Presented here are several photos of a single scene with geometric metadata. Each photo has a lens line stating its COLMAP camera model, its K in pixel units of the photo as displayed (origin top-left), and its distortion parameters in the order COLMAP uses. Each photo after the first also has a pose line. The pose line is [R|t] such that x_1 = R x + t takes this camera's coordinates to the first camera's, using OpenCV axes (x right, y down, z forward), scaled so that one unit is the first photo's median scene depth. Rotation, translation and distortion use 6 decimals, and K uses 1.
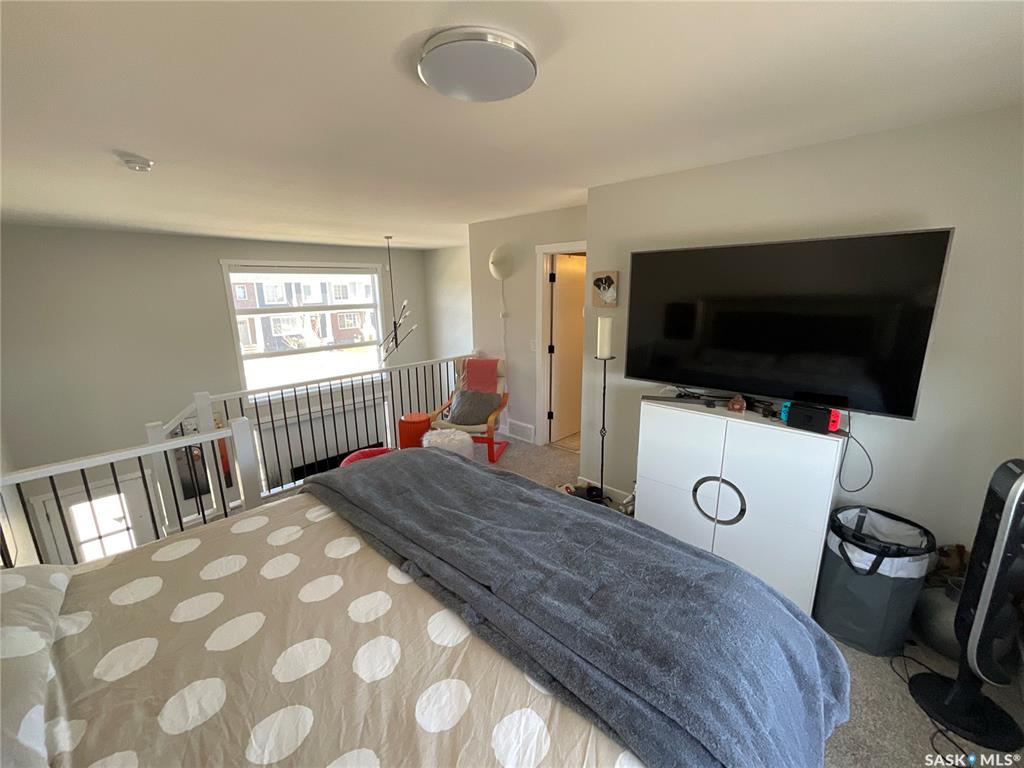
lens RADIAL K [[415.3, 0, 510.9], [0, 415.3, 382.2], [0, 0, 1]] dist [0.001660, 0.000379]
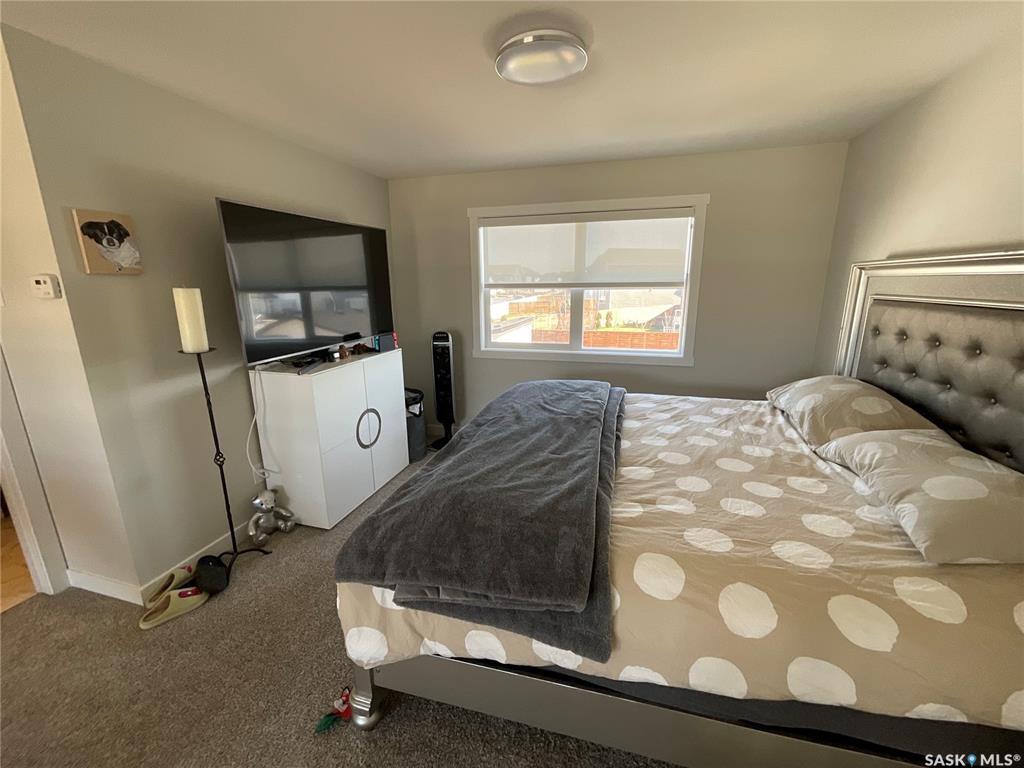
lens RADIAL K [[415.3, 0, 512.7], [0, 415.3, 382.1], [0, 0, 1]] dist [0.001660, 0.000379]
pose [[-0.465981, -0.194211, 0.863217, -0.874662], [0.210894, 0.923115, 0.321532, -0.177739], [-0.859293, 0.331875, -0.389196, 1.248111]]
